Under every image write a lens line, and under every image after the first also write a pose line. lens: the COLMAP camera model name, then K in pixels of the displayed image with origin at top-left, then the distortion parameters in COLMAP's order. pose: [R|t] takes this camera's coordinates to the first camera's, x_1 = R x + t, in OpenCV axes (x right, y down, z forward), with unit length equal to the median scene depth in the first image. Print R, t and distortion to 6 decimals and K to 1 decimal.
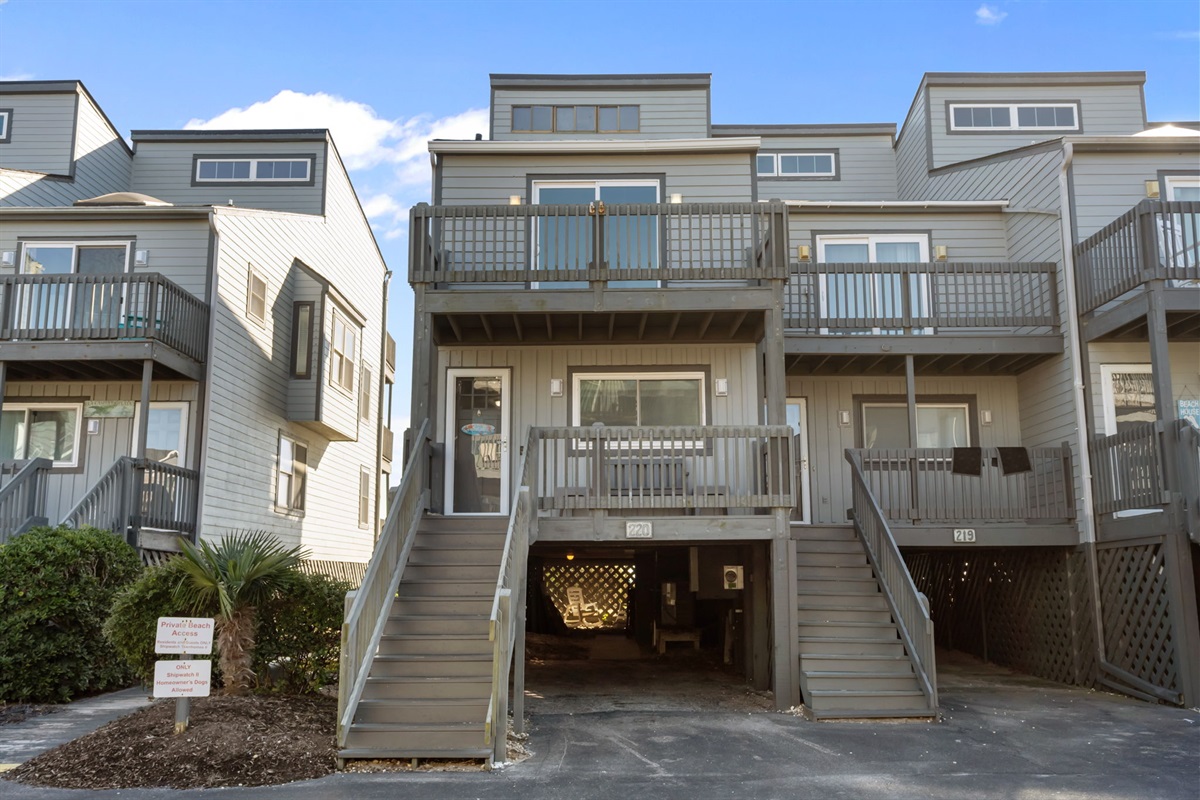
lens RADIAL K [[1034.8, 0, 605.3], [0, 1034.8, 401.6], [0, 0, 1]] dist [0.008383, 0.002318]
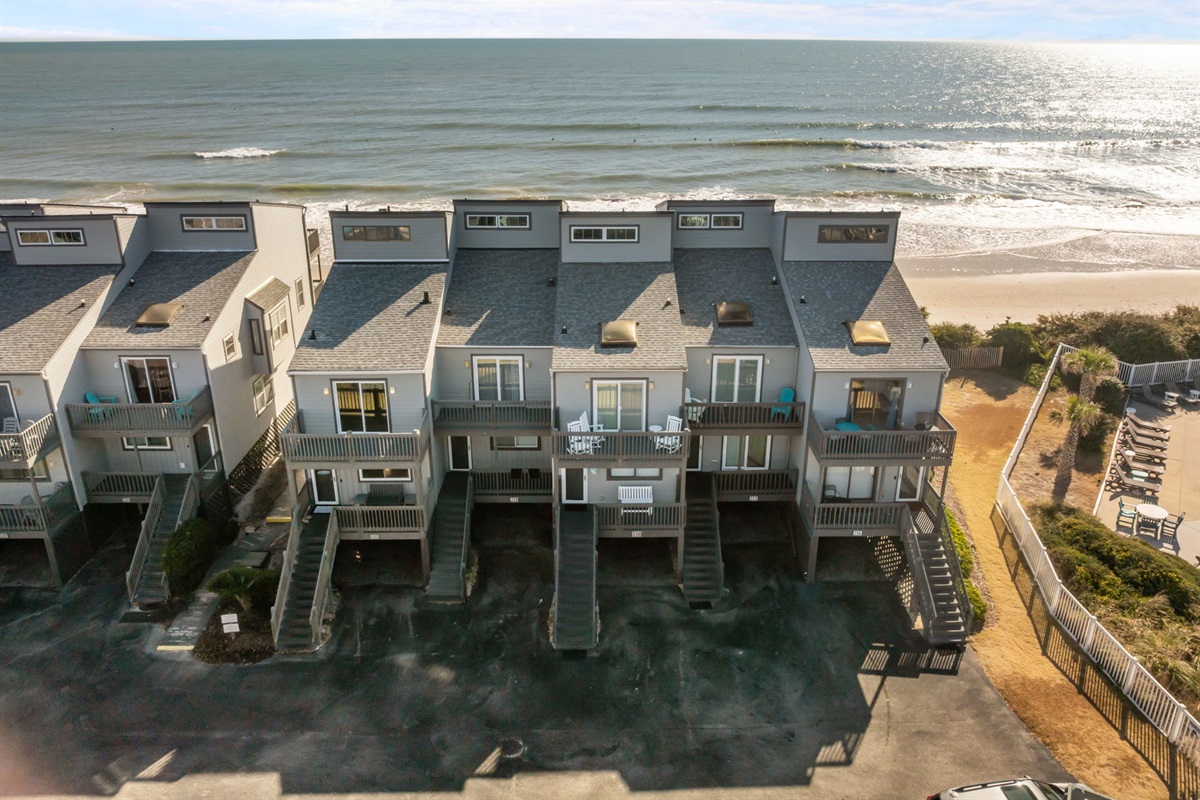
lens RADIAL K [[840.4, 0, 599.6], [0, 840.4, 361.0], [0, 0, 1]] dist [-0.035798, 0.004433]
pose [[0.999831, -0.000991, 0.018330, 0.355901], [-0.008413, 0.862769, 0.505529, -0.857749], [-0.016316, -0.505598, 0.862615, -0.461600]]
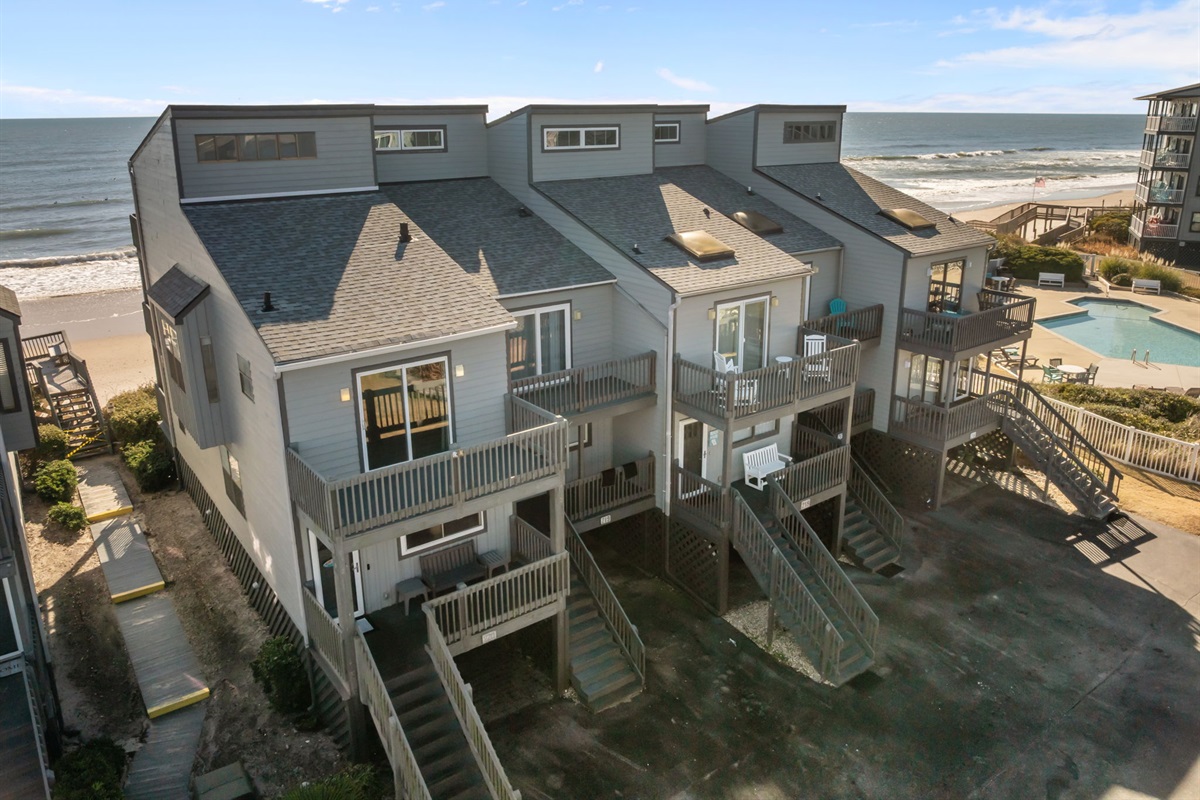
lens RADIAL K [[840.4, 0, 599.6], [0, 840.4, 361.0], [0, 0, 1]] dist [-0.035798, 0.004433]
pose [[0.798646, -0.172023, 0.576691, -0.288060], [-0.096149, 0.909492, 0.404450, -0.459443], [-0.594071, -0.378461, 0.709822, 0.073439]]
